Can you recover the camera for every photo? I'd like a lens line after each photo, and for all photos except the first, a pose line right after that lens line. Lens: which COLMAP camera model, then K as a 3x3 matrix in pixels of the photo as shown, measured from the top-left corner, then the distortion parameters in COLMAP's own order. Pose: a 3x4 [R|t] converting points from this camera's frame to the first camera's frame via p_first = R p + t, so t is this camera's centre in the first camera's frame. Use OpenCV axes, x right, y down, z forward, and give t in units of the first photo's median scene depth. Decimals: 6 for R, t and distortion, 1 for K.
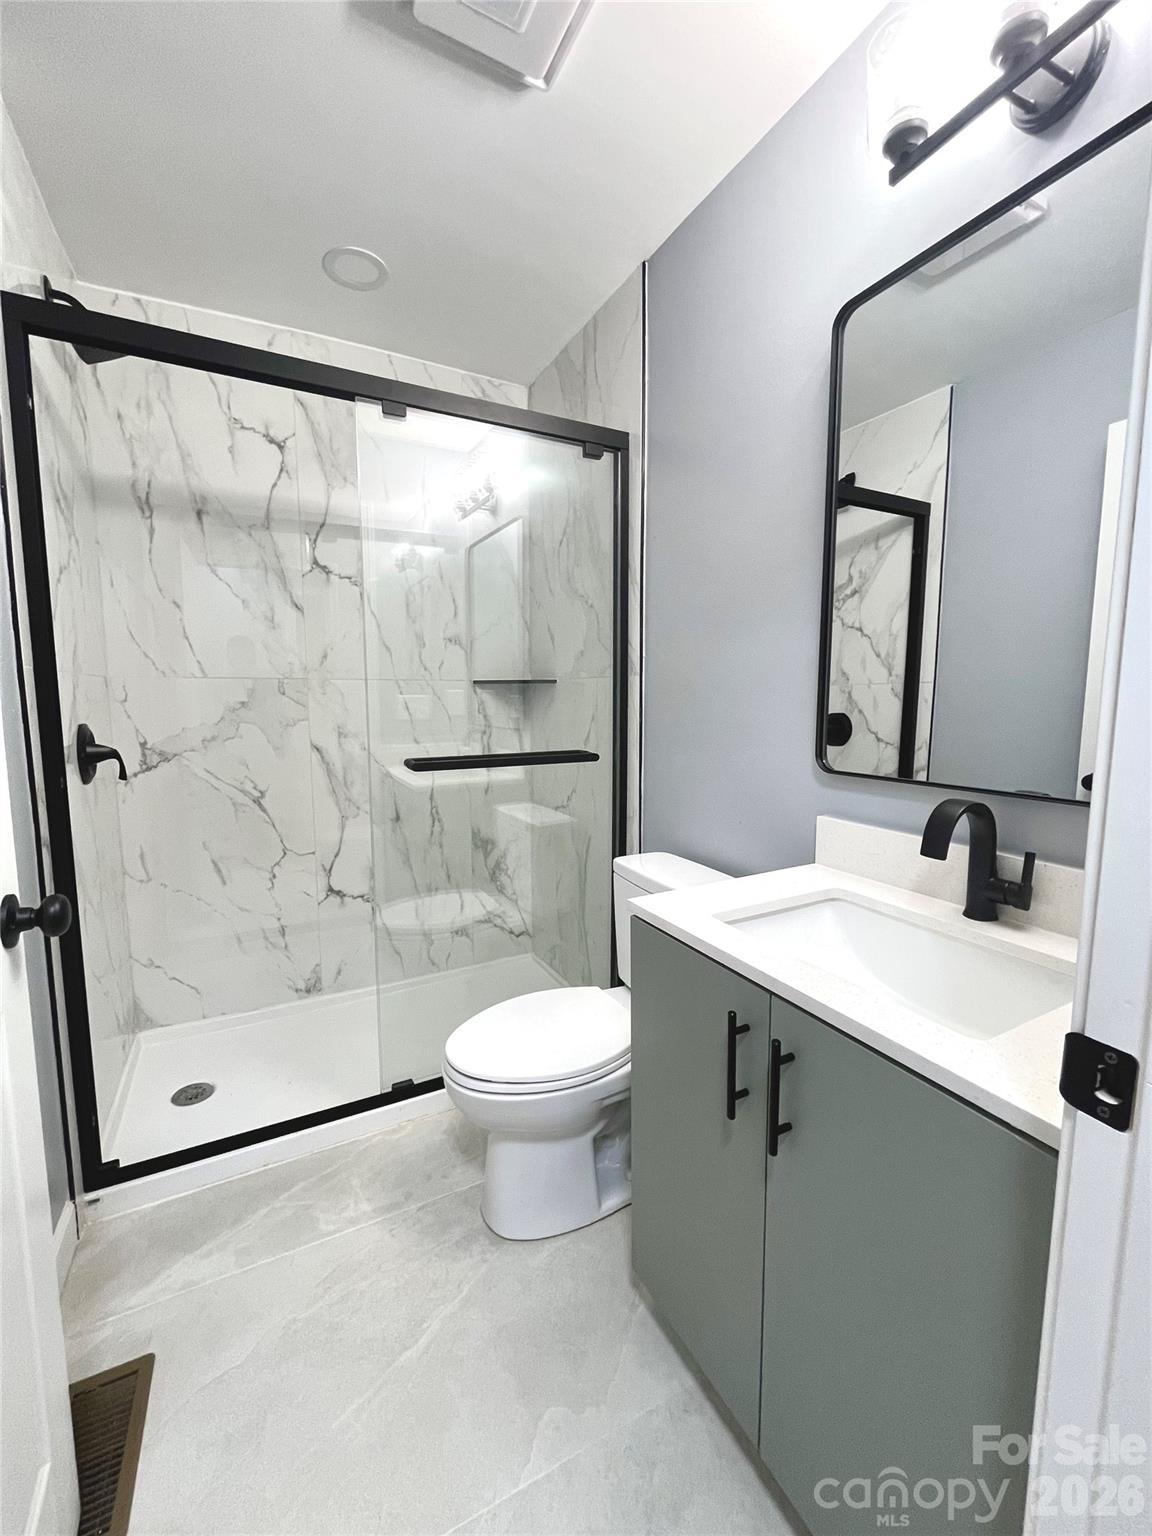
lens RADIAL K [[624.2, 0, 582.7], [0, 624.2, 771.7], [0, 0, 1]] dist [-0.004539, 0.000480]
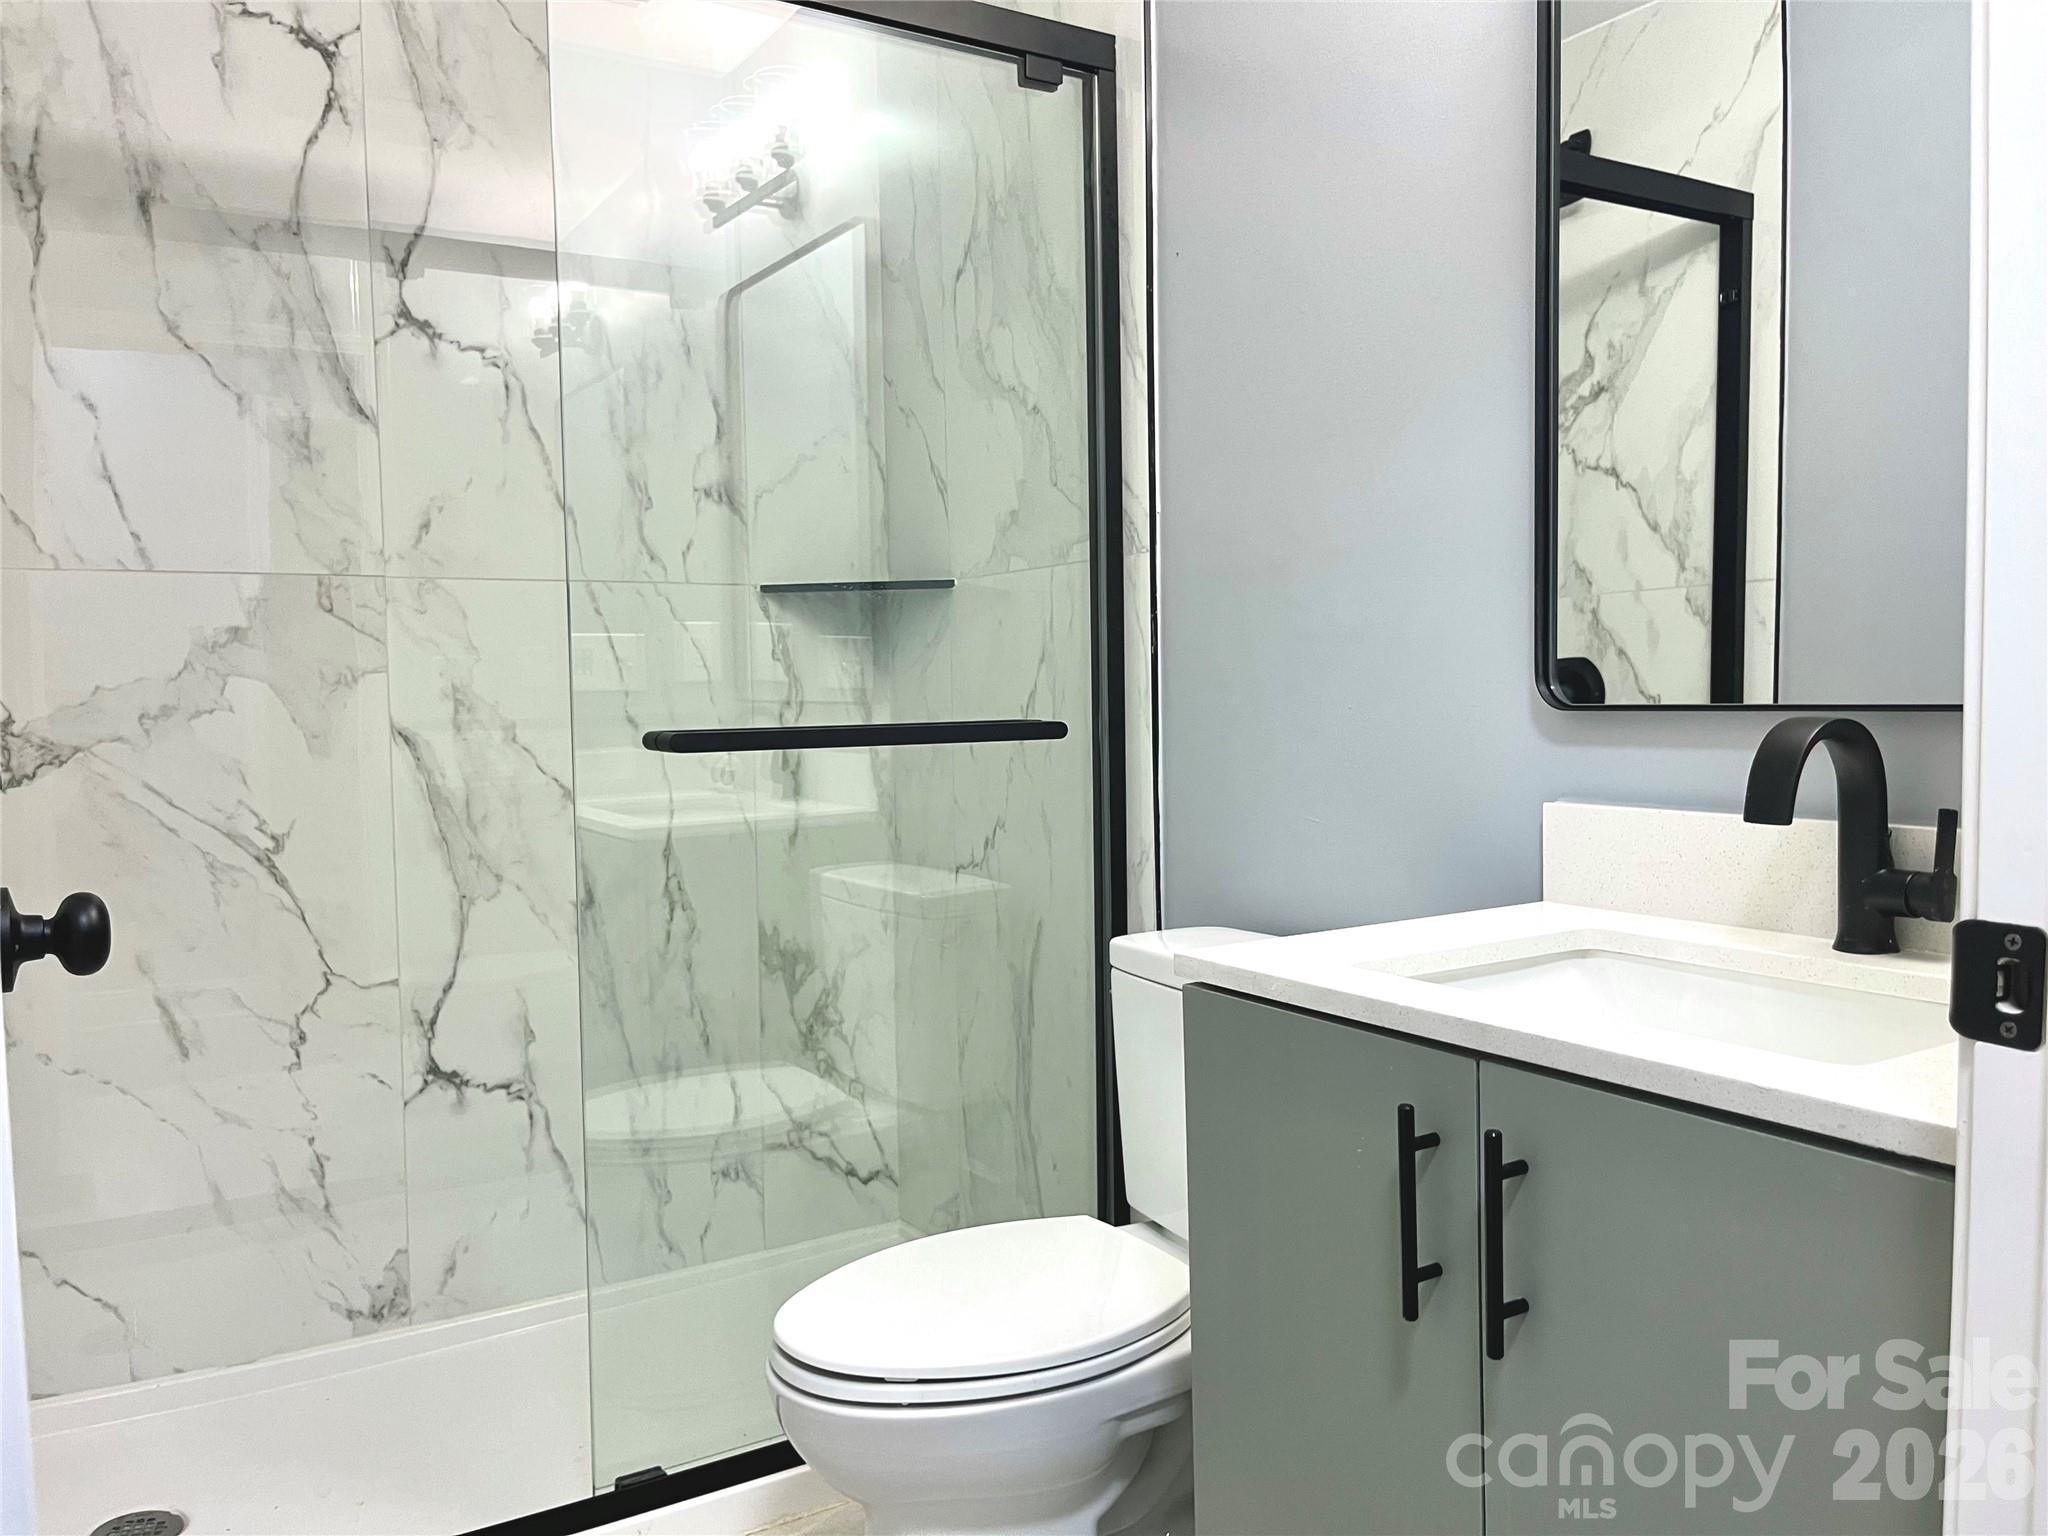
lens RADIAL K [[1539.4, 0, 1064.5], [0, 1539.4, 783.0], [0, 0, 1]] dist [0.042931, -0.063392]
pose [[0.997325, -0.019721, 0.070387, -0.047903], [0.023479, 0.998320, -0.052966, 0.064580], [-0.069224, 0.054476, 0.996113, -0.104188]]
